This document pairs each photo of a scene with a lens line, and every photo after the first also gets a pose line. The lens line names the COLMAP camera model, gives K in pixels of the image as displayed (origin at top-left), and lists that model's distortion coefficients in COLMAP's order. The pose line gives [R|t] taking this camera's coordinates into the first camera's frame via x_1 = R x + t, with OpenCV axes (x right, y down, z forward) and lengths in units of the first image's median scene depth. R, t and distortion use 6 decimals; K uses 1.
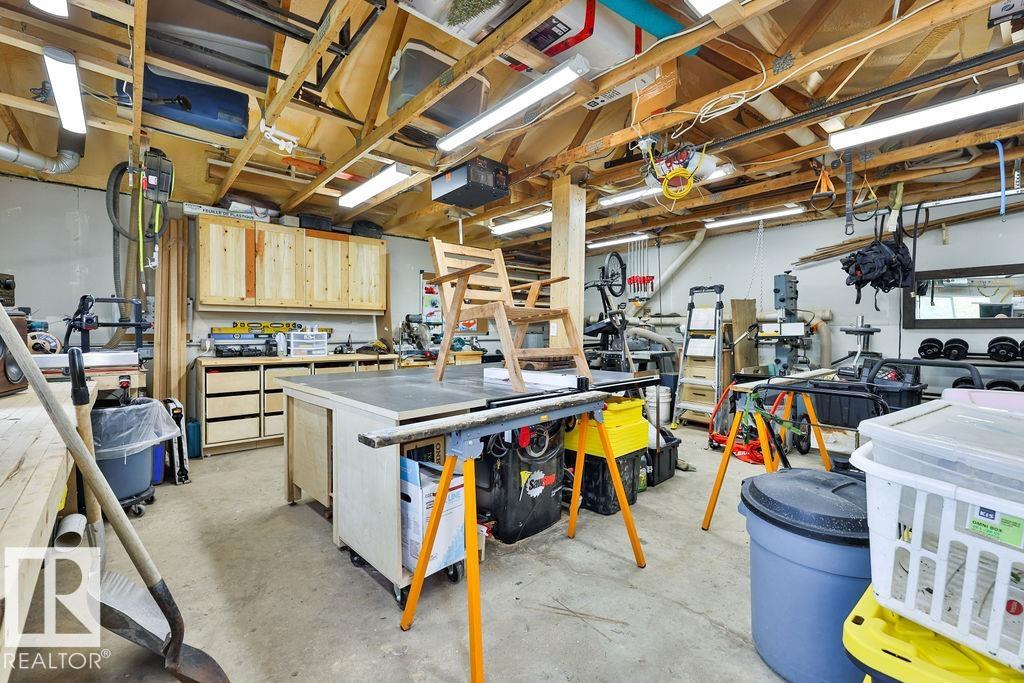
lens RADIAL K [[434.9, 0, 512.8], [0, 434.9, 336.8], [0, 0, 1]] dist [-0.000692, -0.000054]
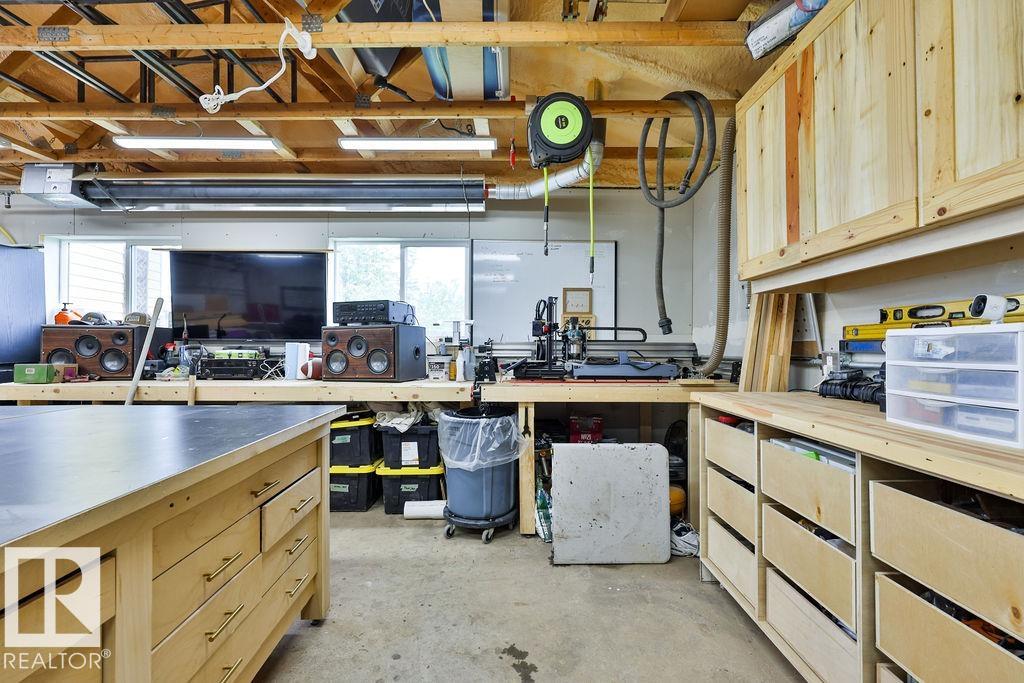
lens RADIAL K [[434.9, 0, 509.4], [0, 434.9, 339.3], [0, 0, 1]] dist [-0.000692, -0.000054]
pose [[-0.665176, -0.005801, -0.746664, -0.154445], [-0.000387, 0.999972, -0.007424, -0.002958], [0.746686, -0.004649, -0.665160, 1.078652]]
